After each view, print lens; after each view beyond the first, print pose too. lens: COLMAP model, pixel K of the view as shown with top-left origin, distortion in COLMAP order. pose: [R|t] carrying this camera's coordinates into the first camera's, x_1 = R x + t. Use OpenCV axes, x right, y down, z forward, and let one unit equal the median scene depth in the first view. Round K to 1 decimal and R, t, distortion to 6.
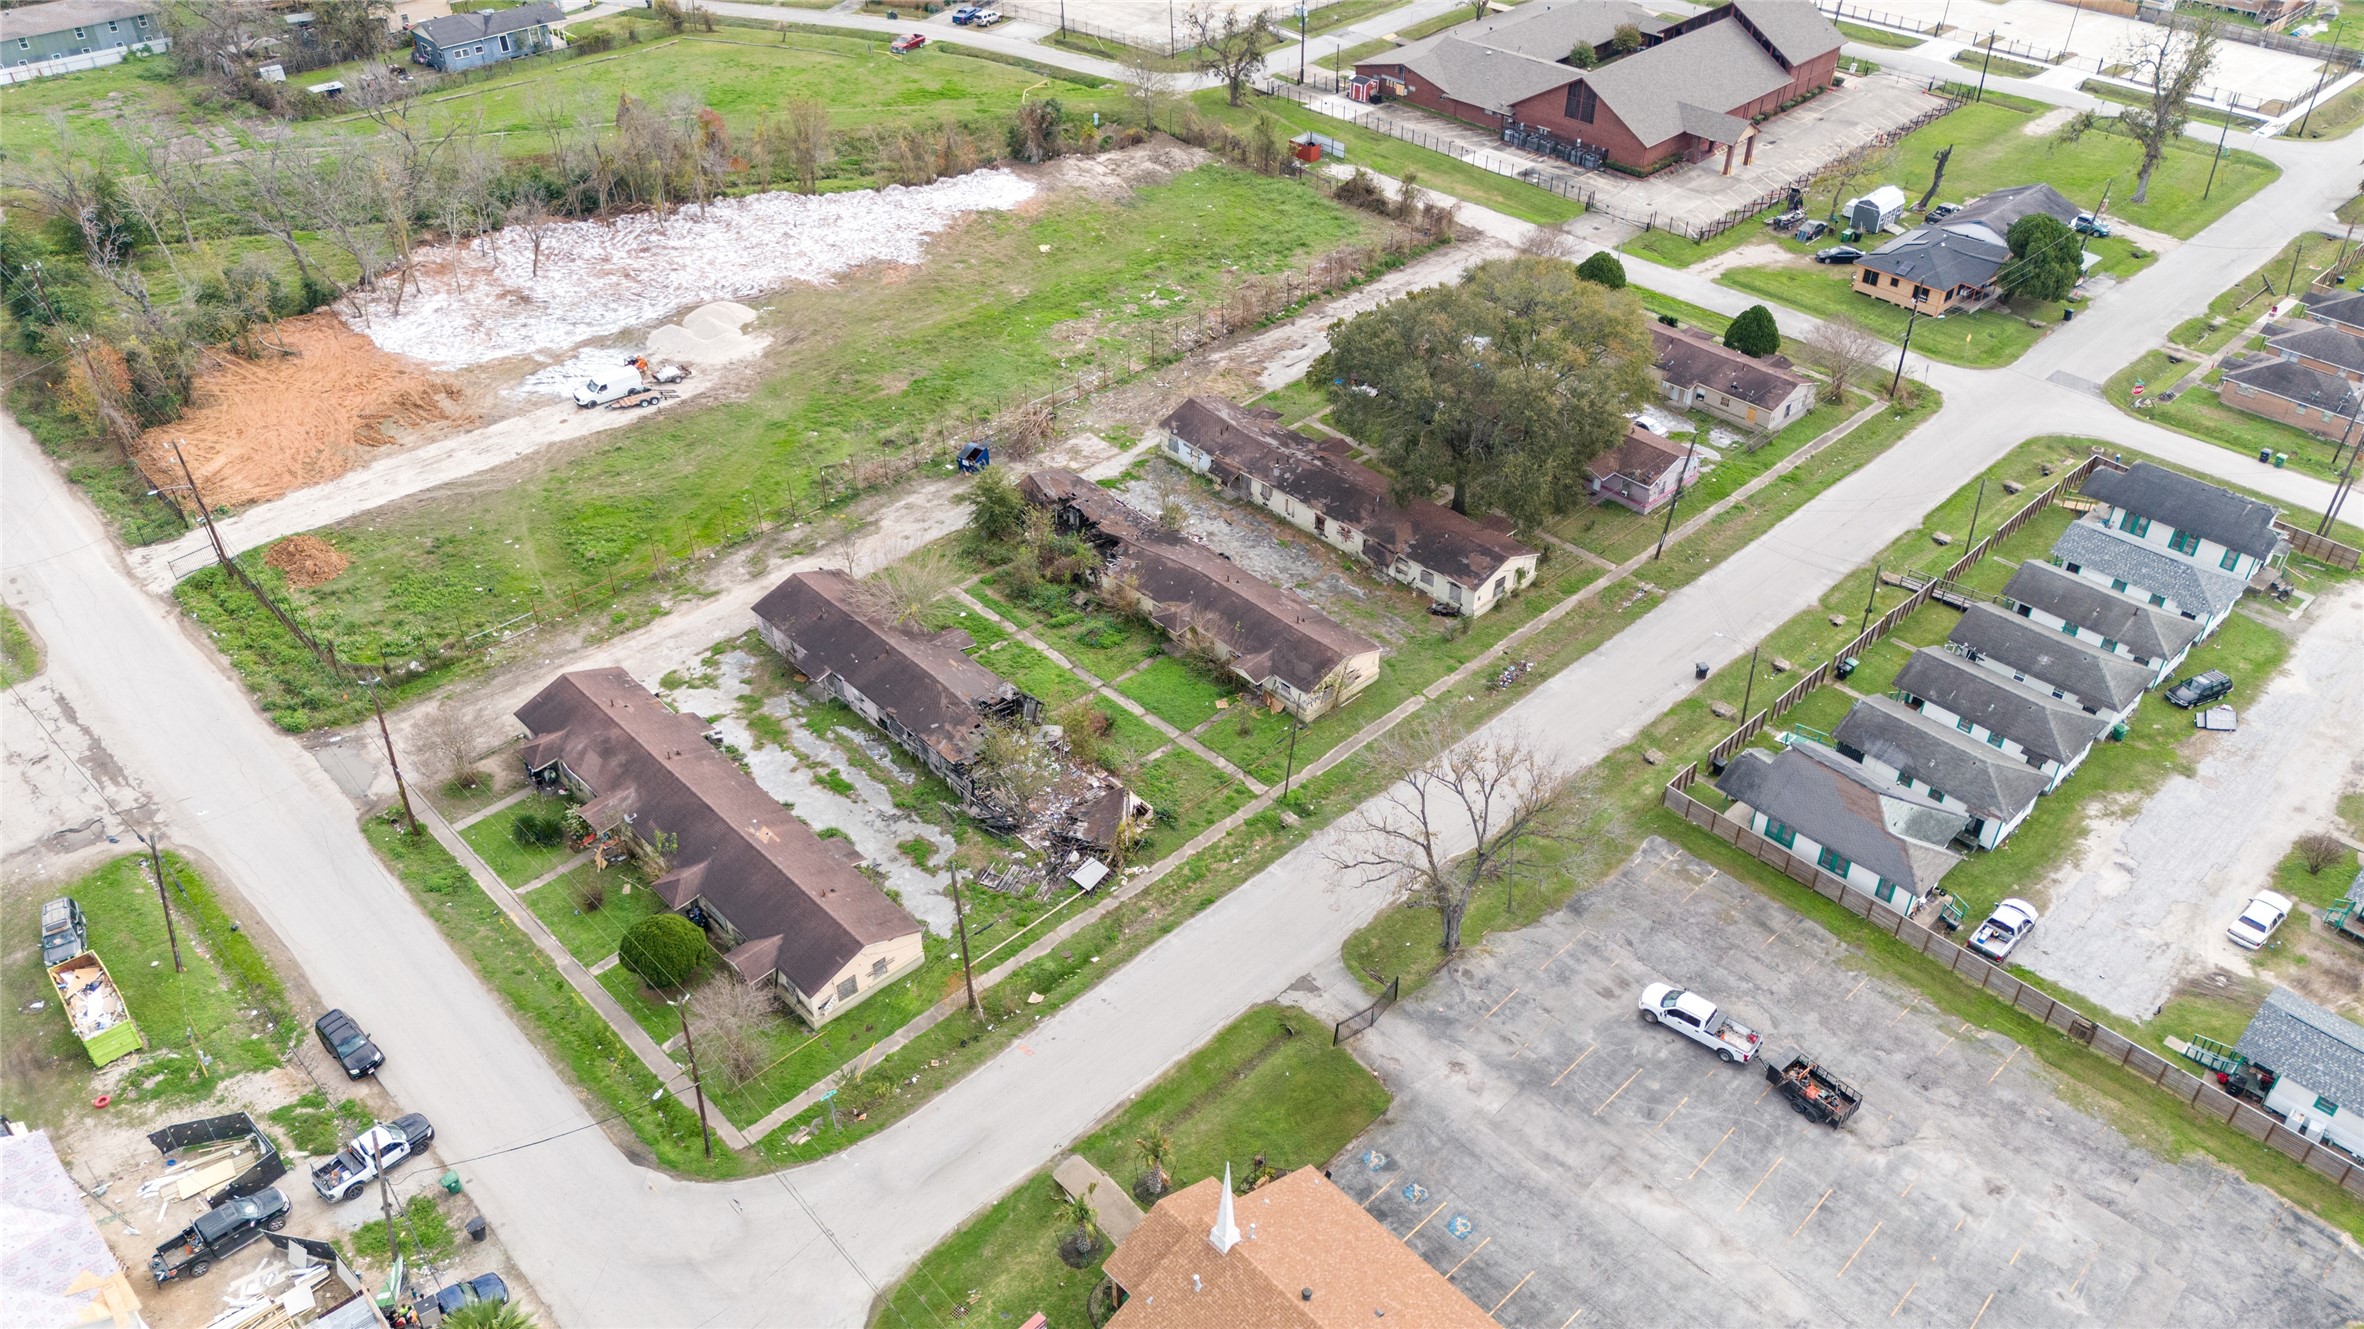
lens RADIAL K [[1728.5, 0, 1188.6], [0, 1728.5, 659.0], [0, 0, 1]] dist [0.094998, -0.095110]
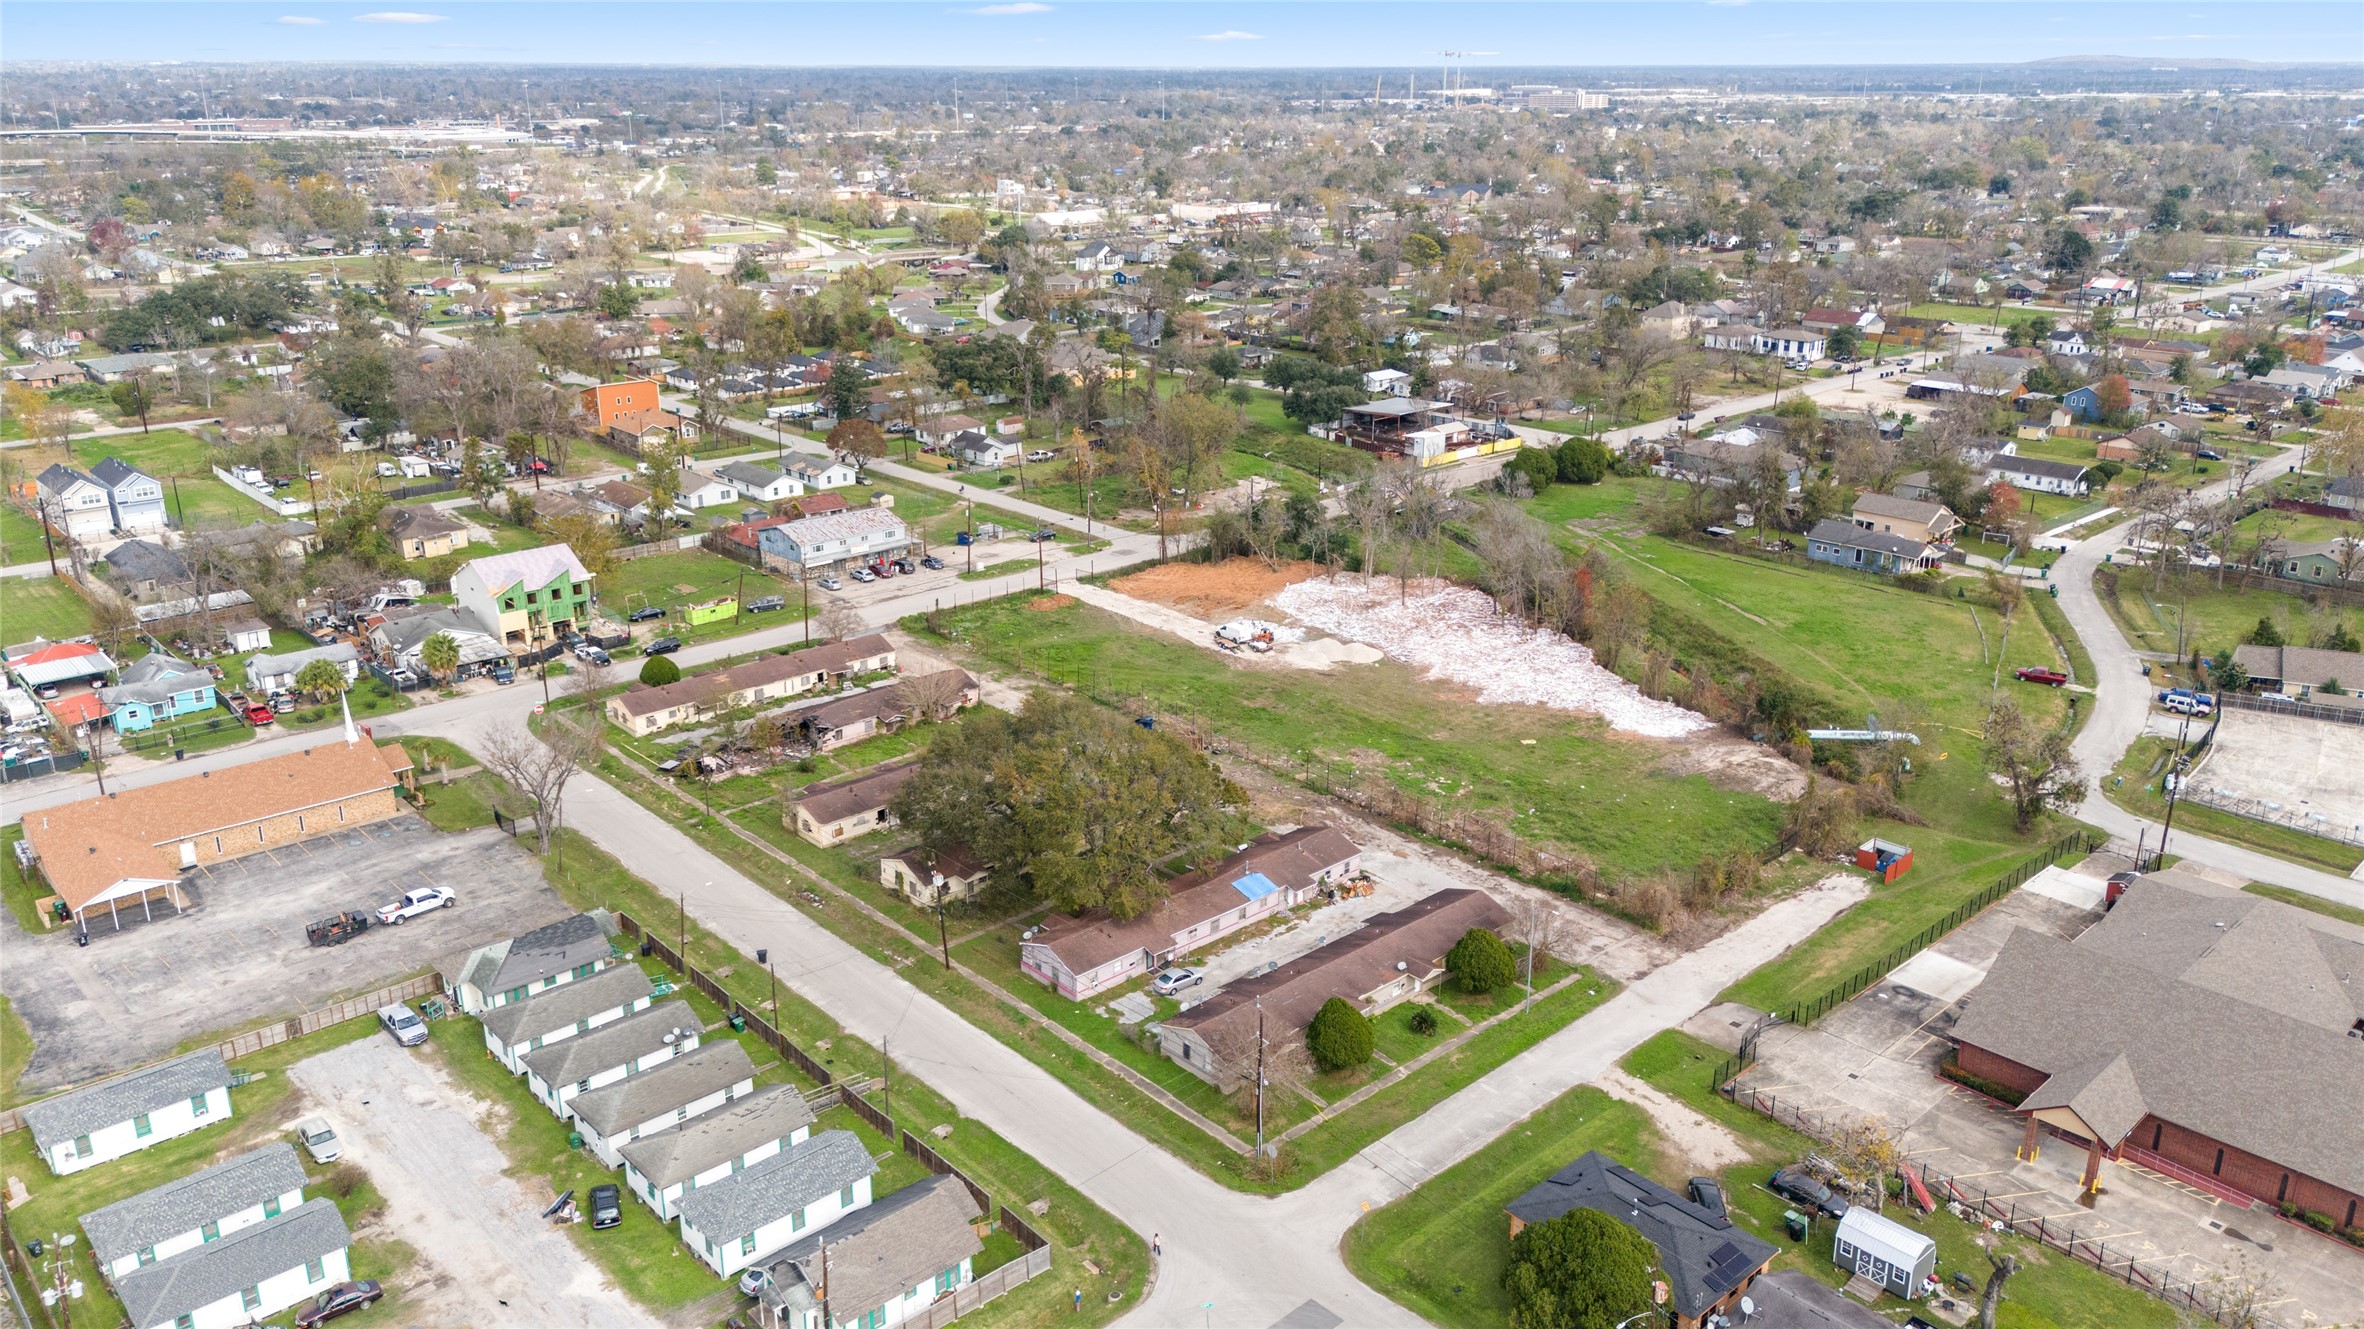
lens RADIAL K [[1728.5, 0, 1188.6], [0, 1728.5, 659.0], [0, 0, 1]] dist [0.094998, -0.095110]
pose [[-0.022141, 0.324172, -0.945739, 1.150009], [-0.595822, 0.755344, 0.272859, -0.552315], [0.802812, 0.569533, 0.176424, 0.763582]]
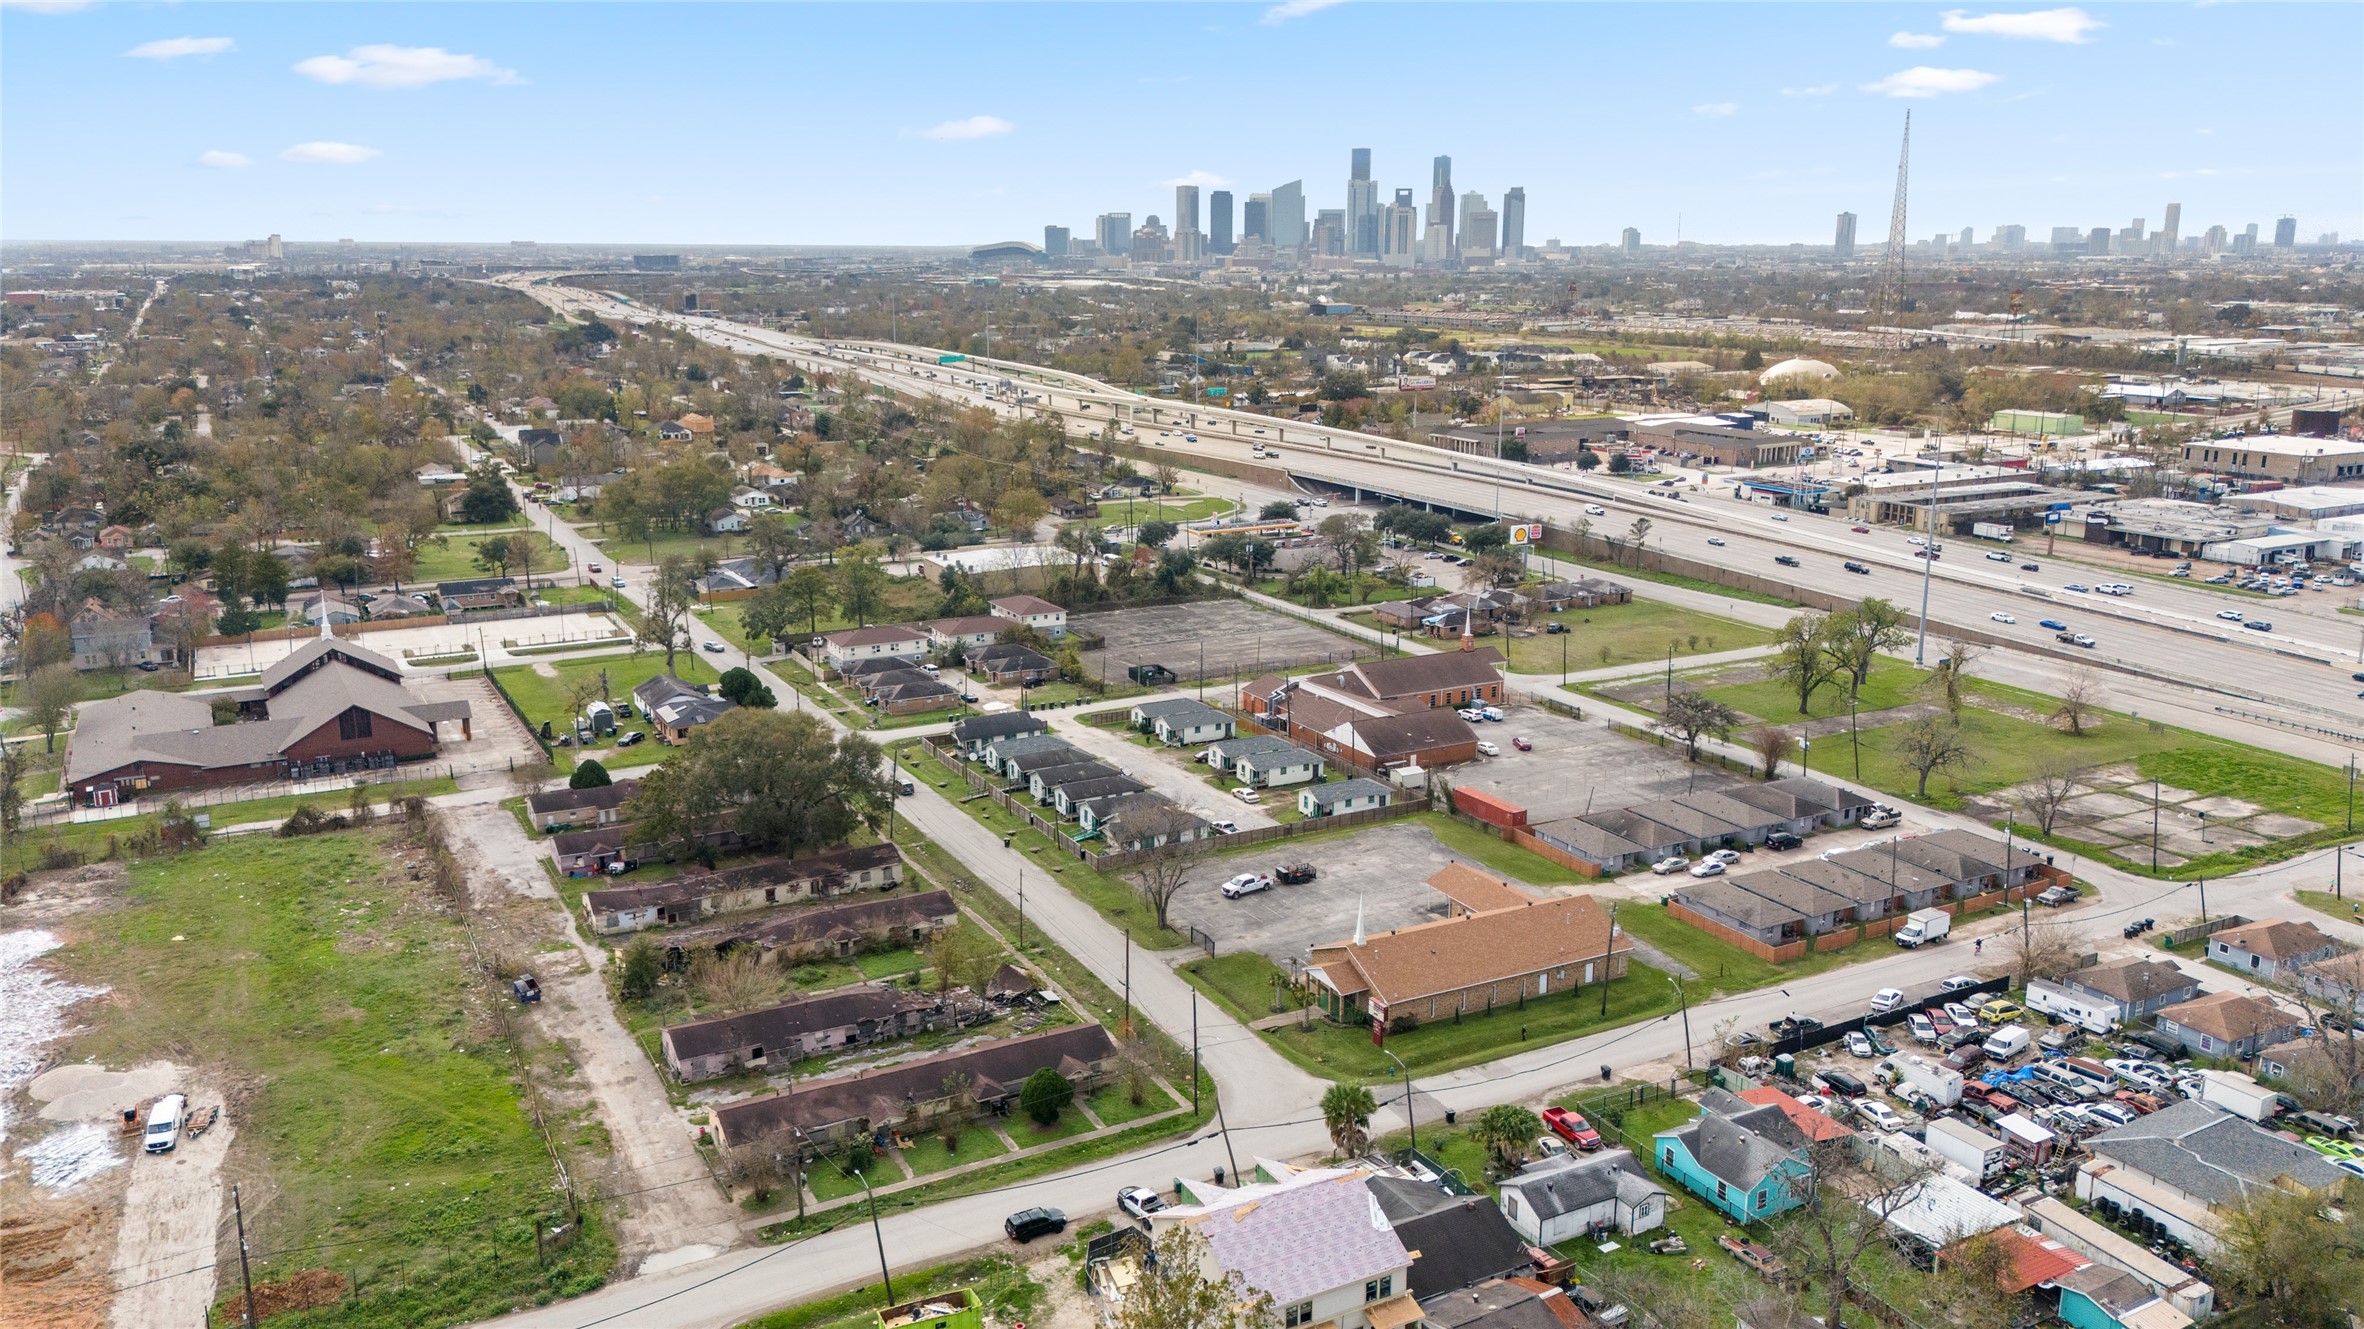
lens RADIAL K [[1780.3, 0, 1232.1], [0, 1780.3, 664.9], [0, 0, 1]] dist [0.003470, 0.000609]
pose [[0.241395, -0.223470, 0.944346, -1.101002], [0.573161, 0.818089, 0.047080, -0.079419], [-0.783080, 0.529898, 0.325567, 0.118476]]
